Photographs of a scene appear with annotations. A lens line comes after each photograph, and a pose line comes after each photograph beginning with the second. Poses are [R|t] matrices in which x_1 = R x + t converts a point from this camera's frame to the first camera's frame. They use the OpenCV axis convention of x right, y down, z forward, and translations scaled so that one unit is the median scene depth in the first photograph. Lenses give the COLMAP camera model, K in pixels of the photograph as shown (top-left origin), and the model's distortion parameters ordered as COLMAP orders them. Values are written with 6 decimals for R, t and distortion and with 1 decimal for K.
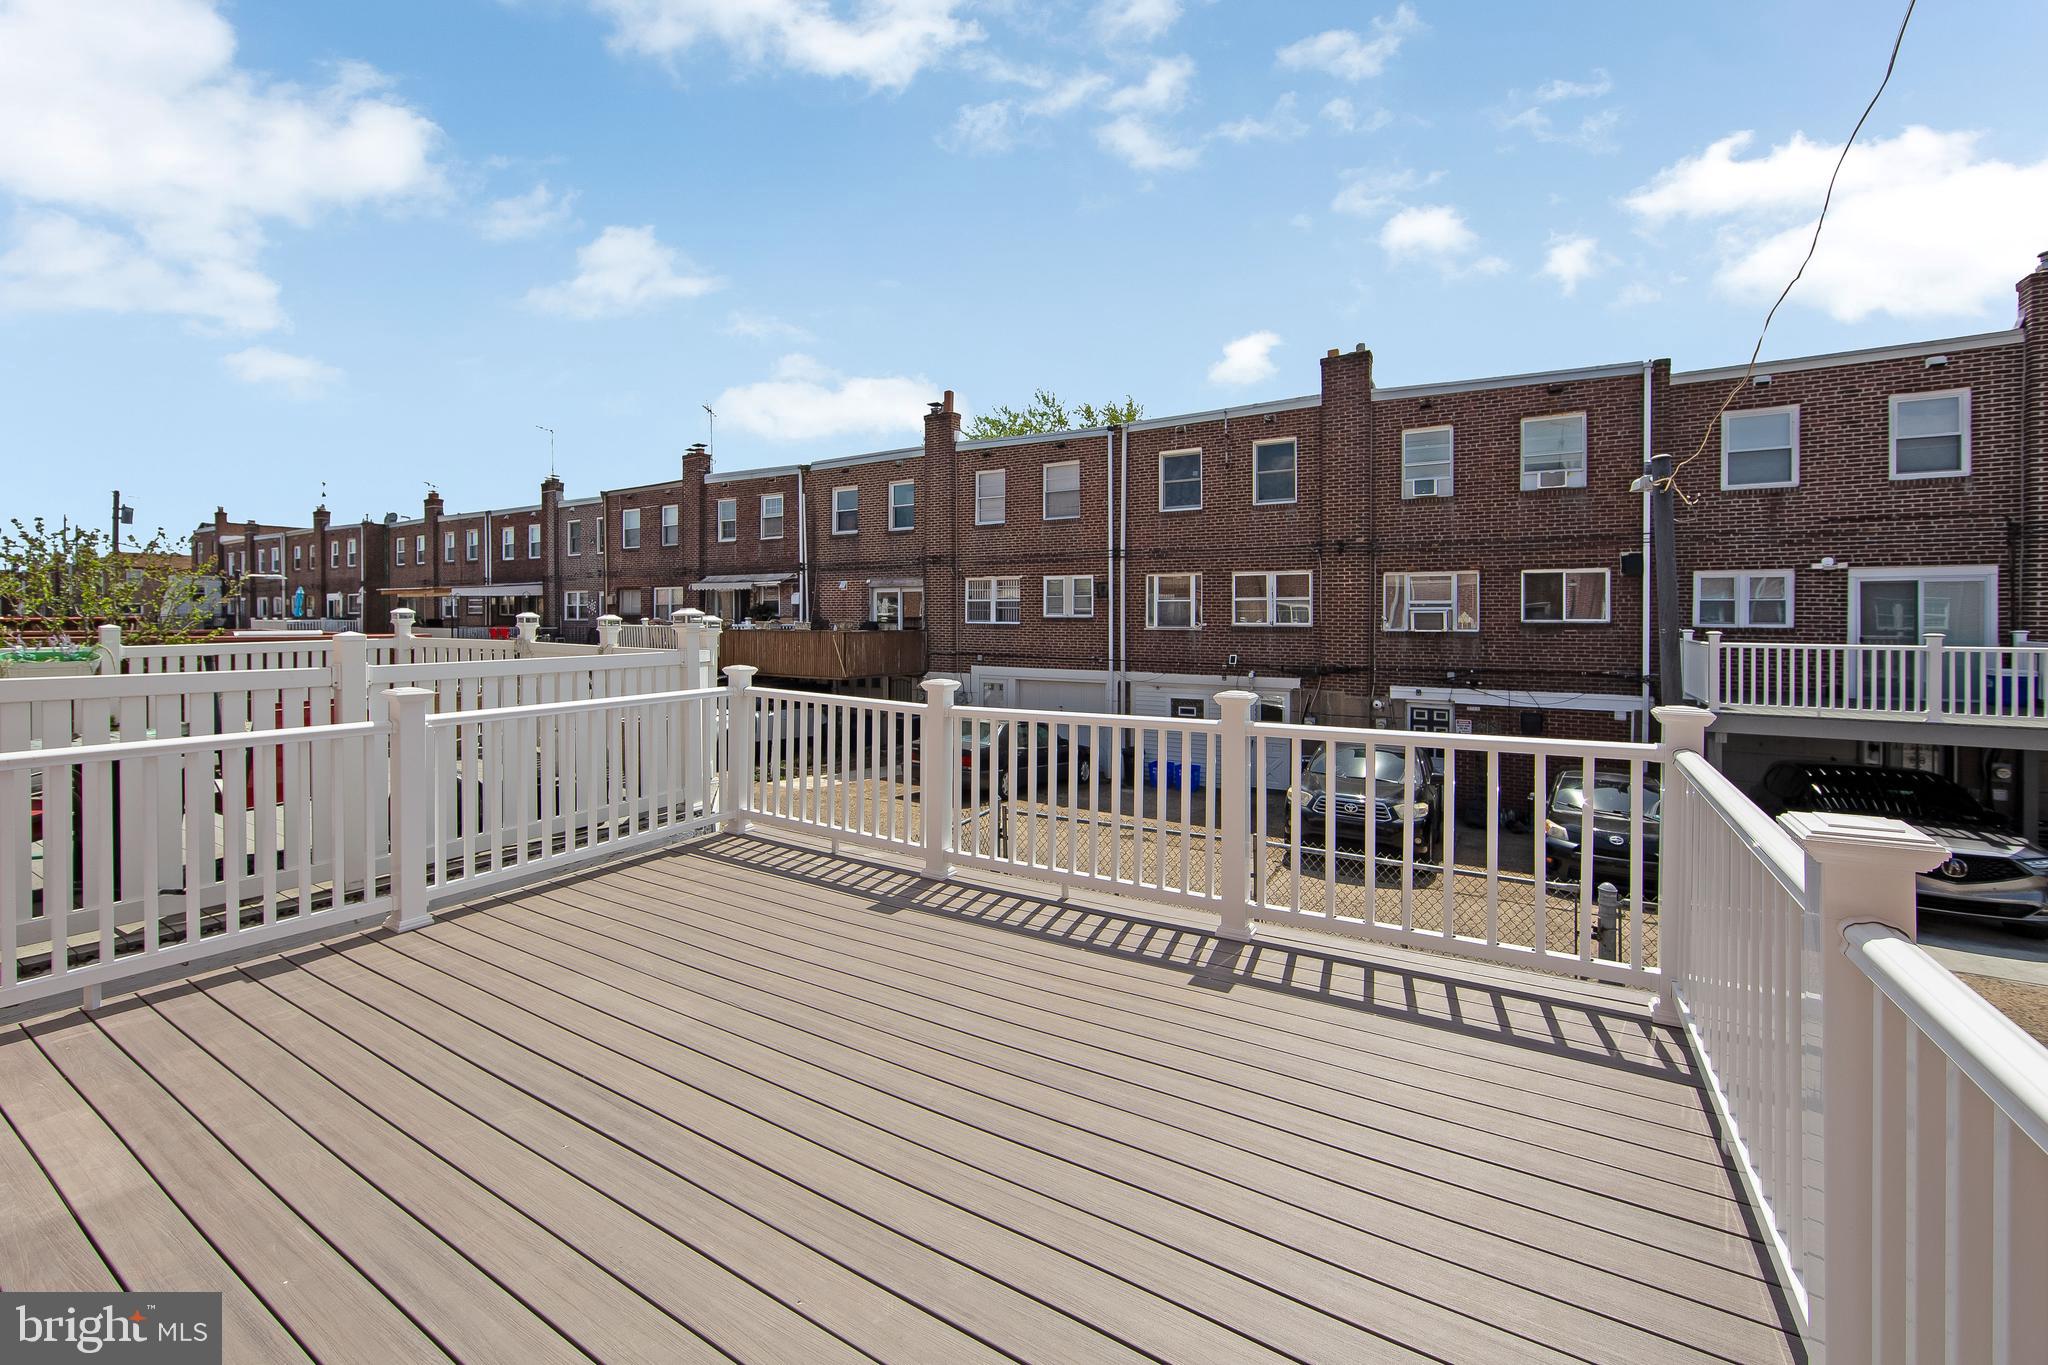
lens RADIAL K [[826.1, 0, 988.5], [0, 826.1, 625.9], [0, 0, 1]] dist [-0.011113, 0.002203]
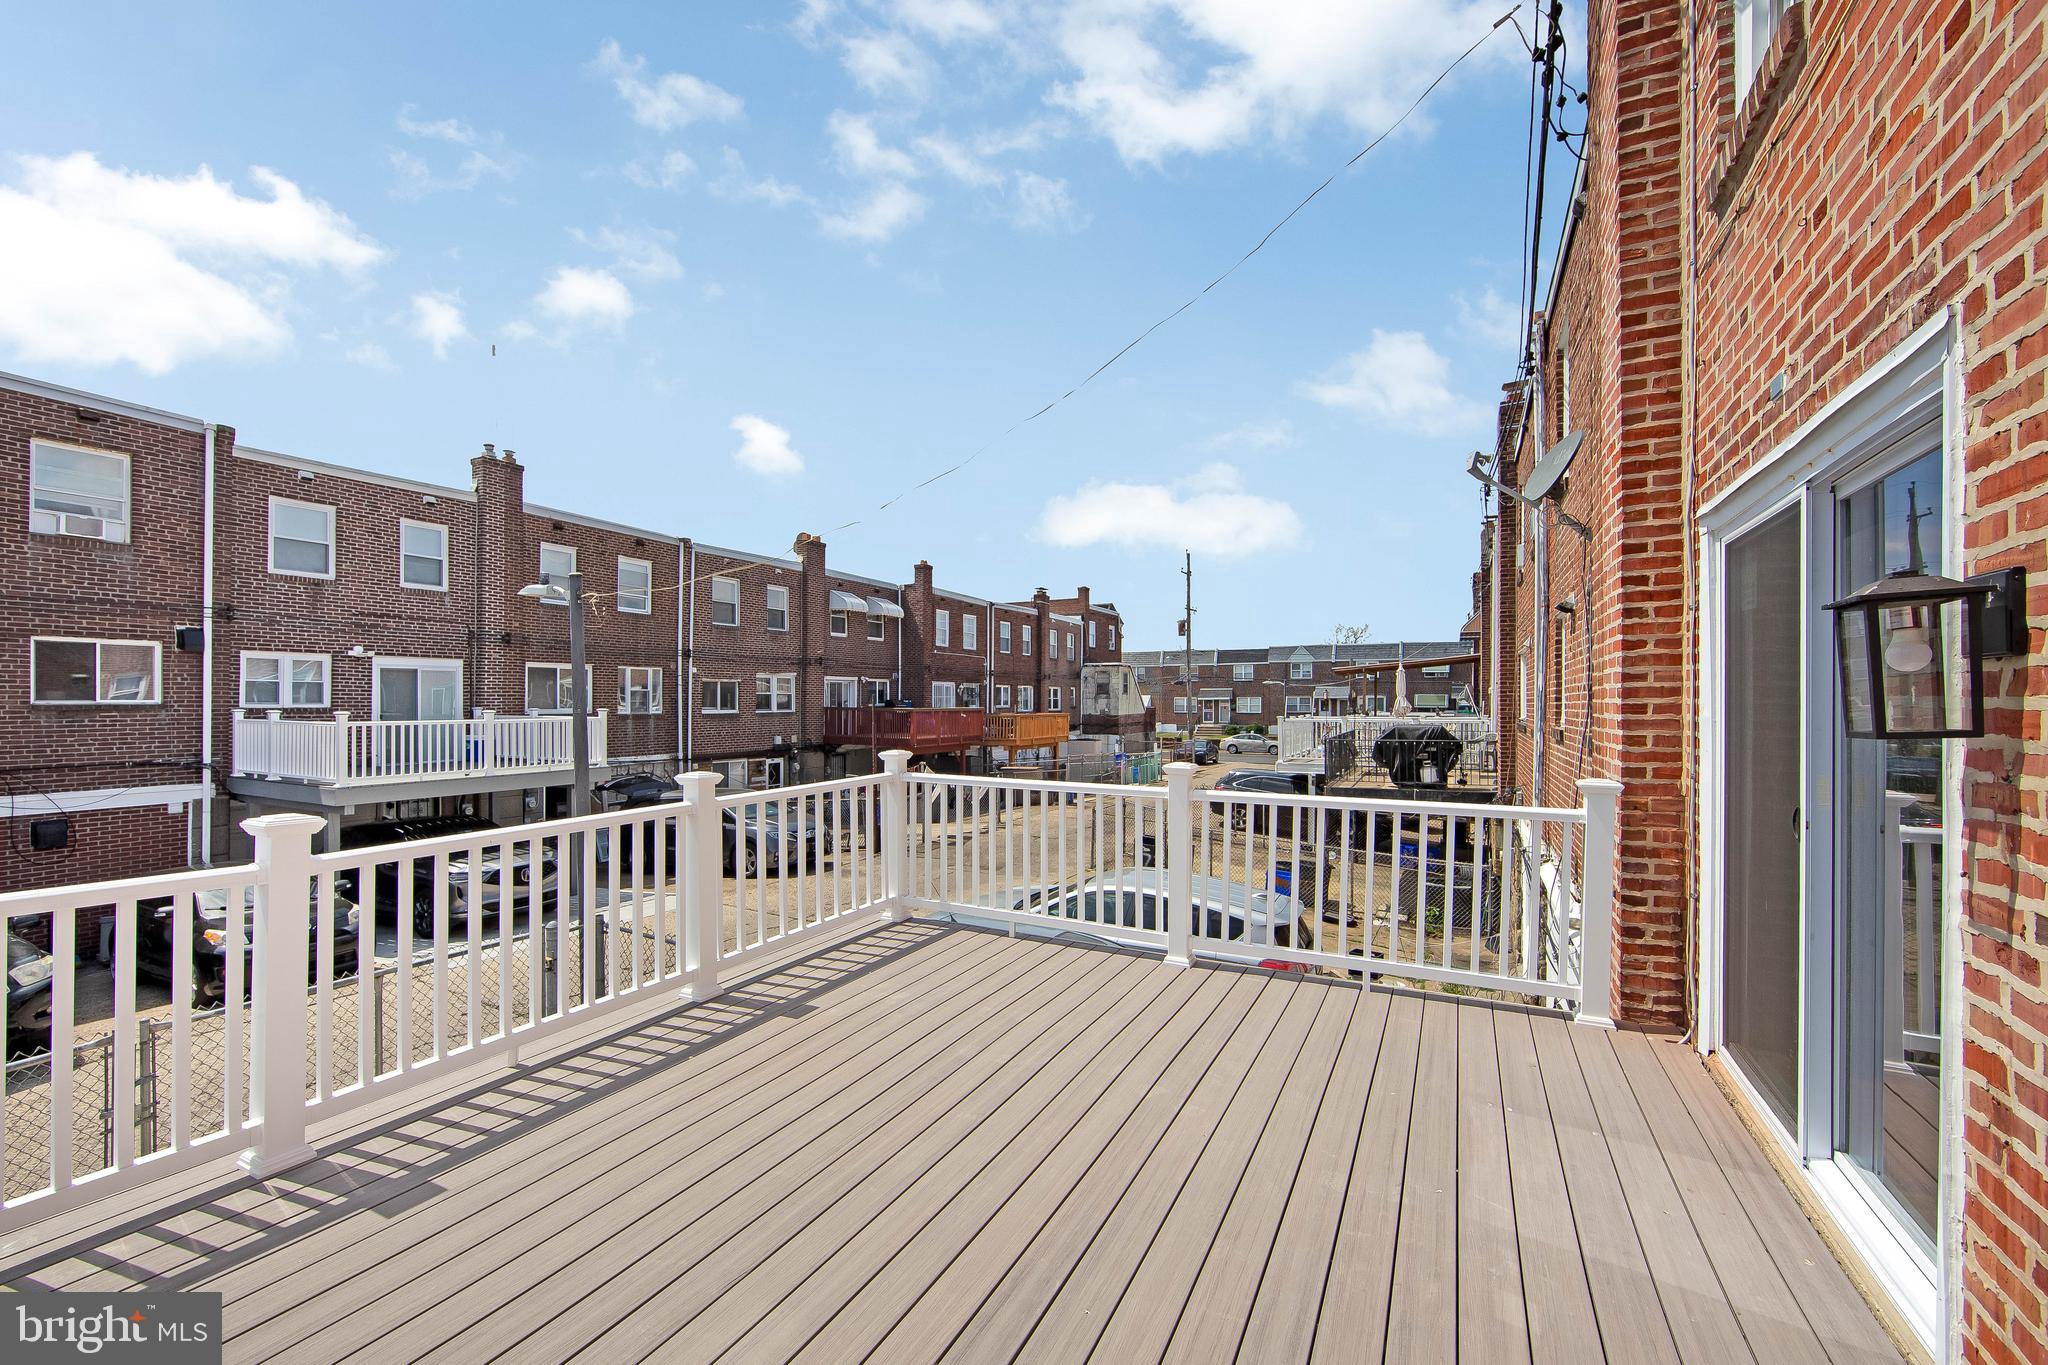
lens RADIAL K [[826.1, 0, 1034.5], [0, 826.1, 681.9], [0, 0, 1]] dist [-0.011113, 0.002203]
pose [[-0.089727, 0.018623, 0.995792, -0.211301], [0.004273, 0.999823, -0.018313, -0.007931], [-0.995957, 0.002611, -0.089791, 0.158389]]
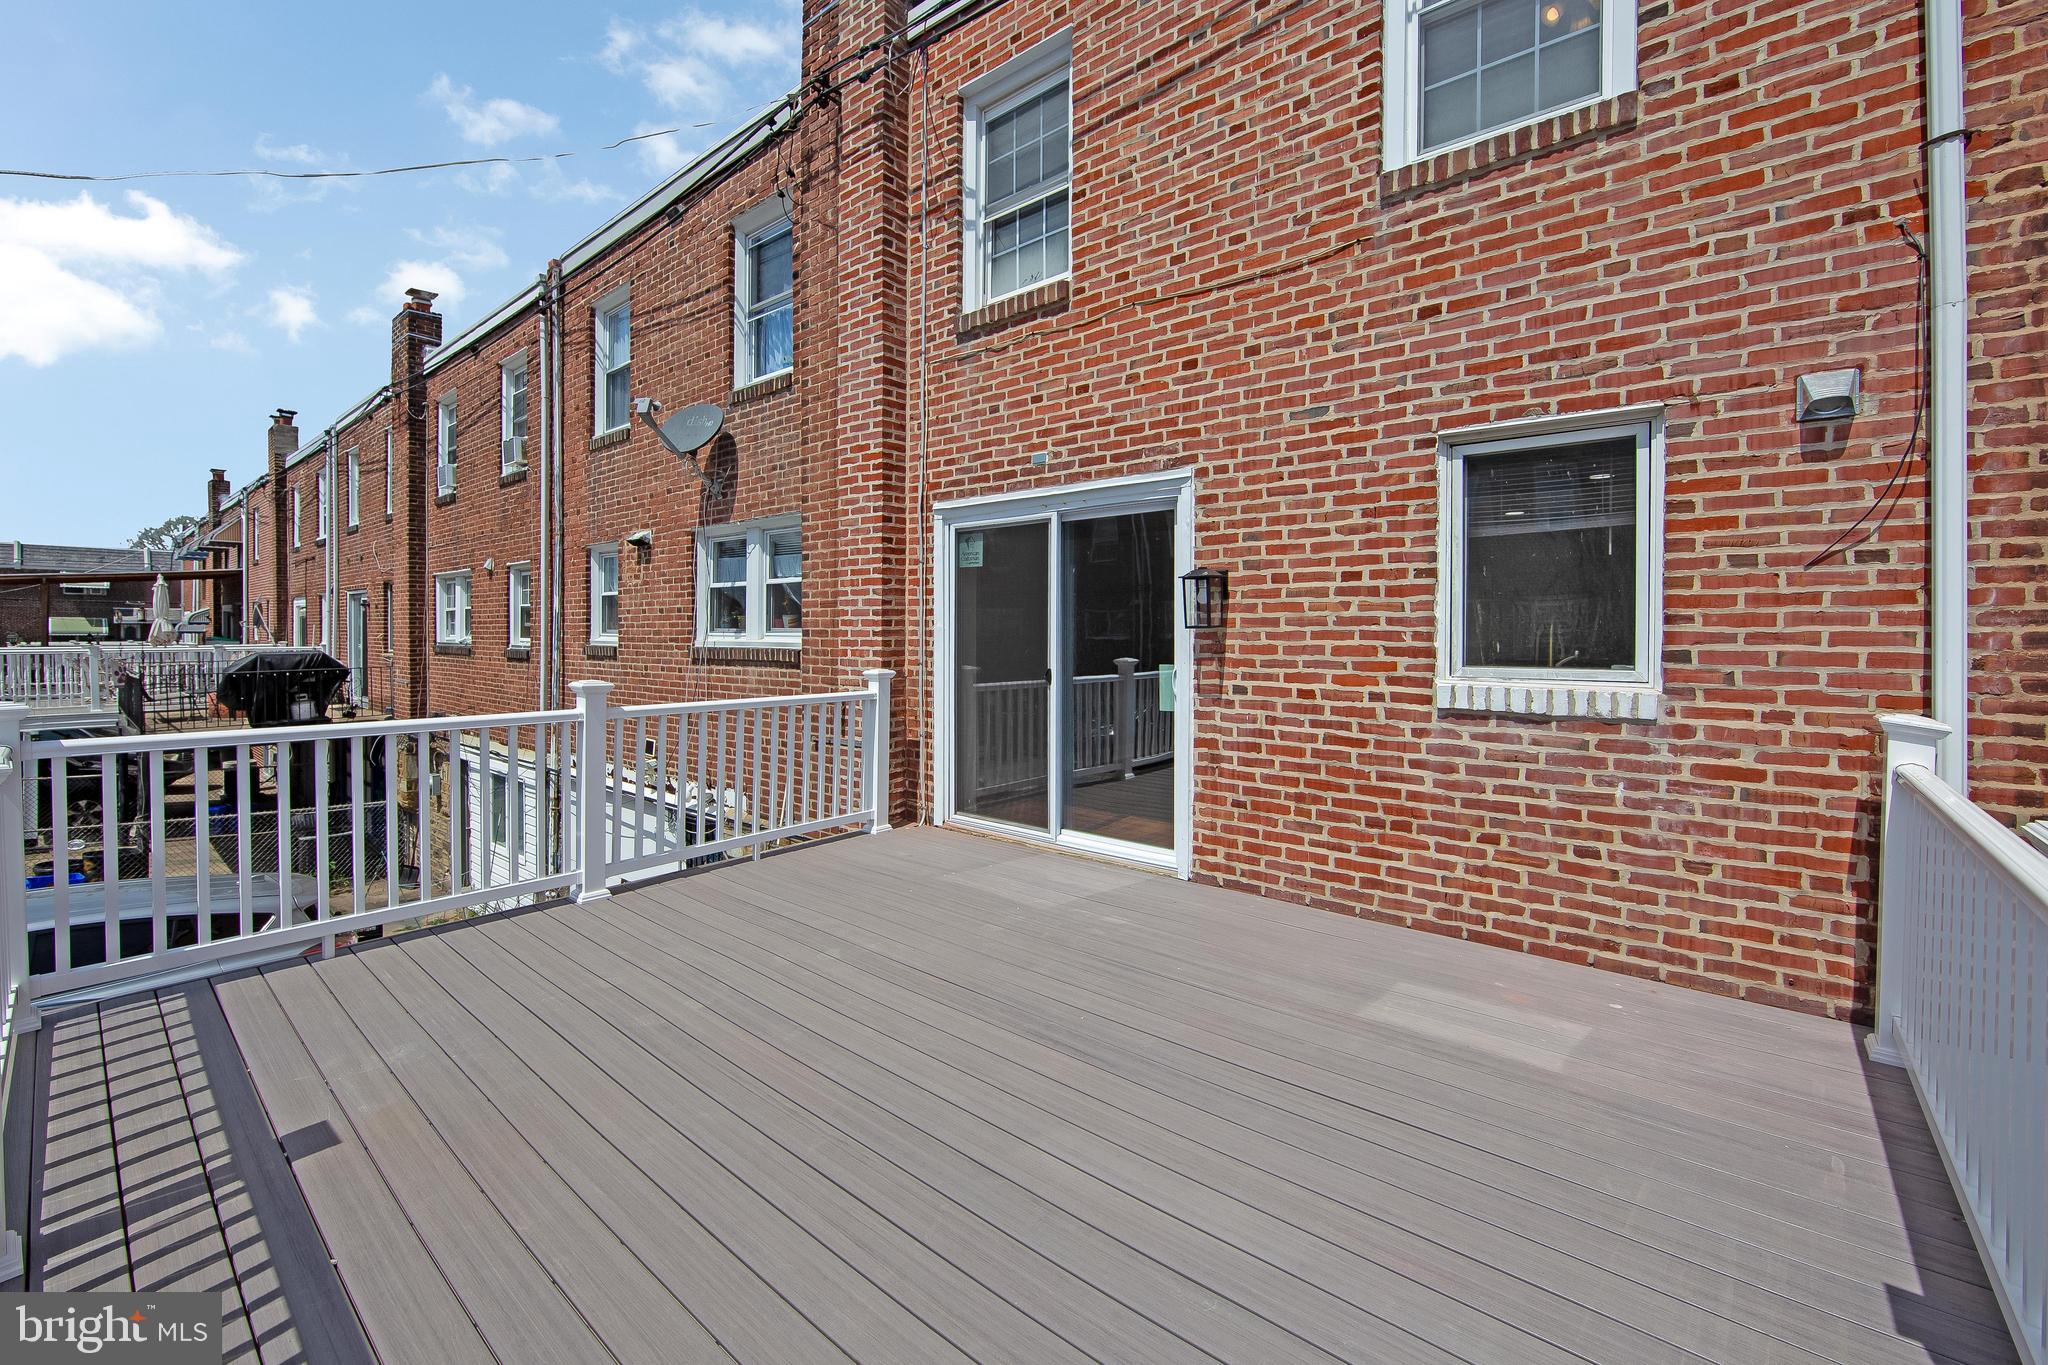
lens RADIAL K [[826.1, 0, 1027.3], [0, 826.1, 647.2], [0, 0, 1]] dist [-0.011113, 0.002203]
pose [[-0.993293, -0.011634, 0.115039, -0.084653], [-0.009678, 0.999799, 0.017552, 0.000294], [-0.115220, 0.016321, -0.993206, 0.336809]]
